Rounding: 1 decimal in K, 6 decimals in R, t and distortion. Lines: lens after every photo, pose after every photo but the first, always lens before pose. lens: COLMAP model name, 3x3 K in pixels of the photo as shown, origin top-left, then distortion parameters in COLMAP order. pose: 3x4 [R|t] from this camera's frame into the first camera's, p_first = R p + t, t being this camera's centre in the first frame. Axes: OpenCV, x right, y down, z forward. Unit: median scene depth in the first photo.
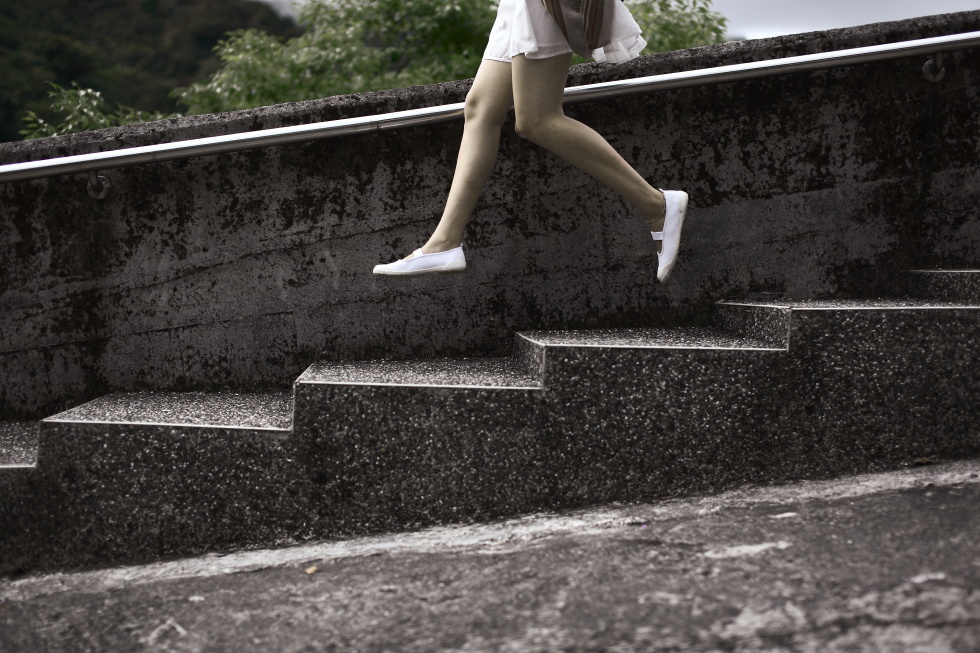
lens RADIAL K [[1320.7, 0, 492.9], [0, 1320.7, 329.6], [0, 0, 1]] dist [-0.099602, 0.000000]
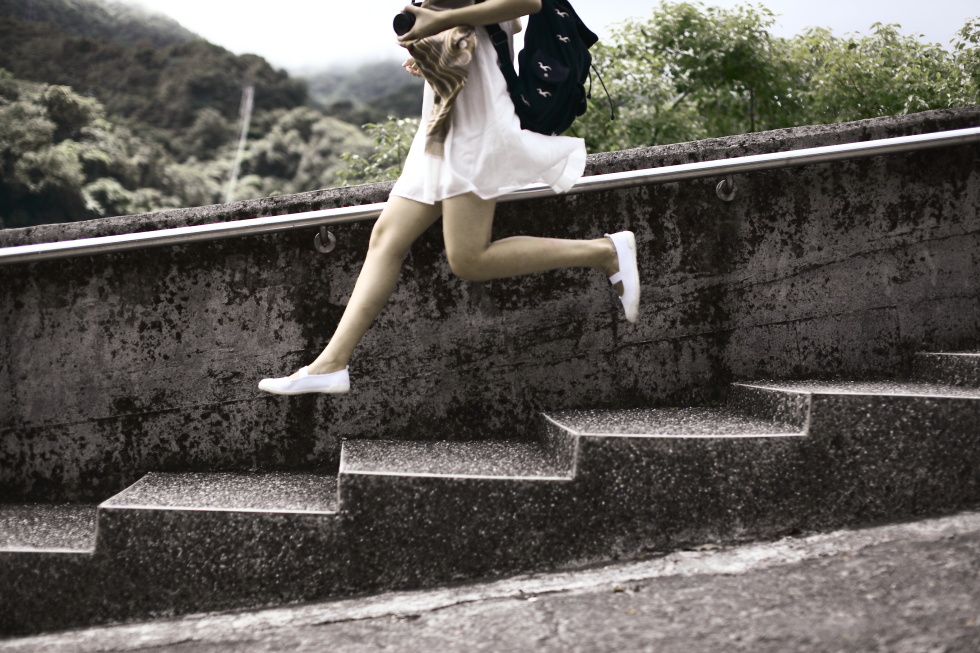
lens RADIAL K [[1320.7, 0, 486.9], [0, 1320.7, 328.0], [0, 0, 1]] dist [-0.099602, 0.000000]
pose [[0.999953, -0.000886, 0.009654, -0.504657], [0.001268, 0.999212, -0.039675, 0.047338], [-0.009611, 0.039686, 0.999166, -0.079394]]
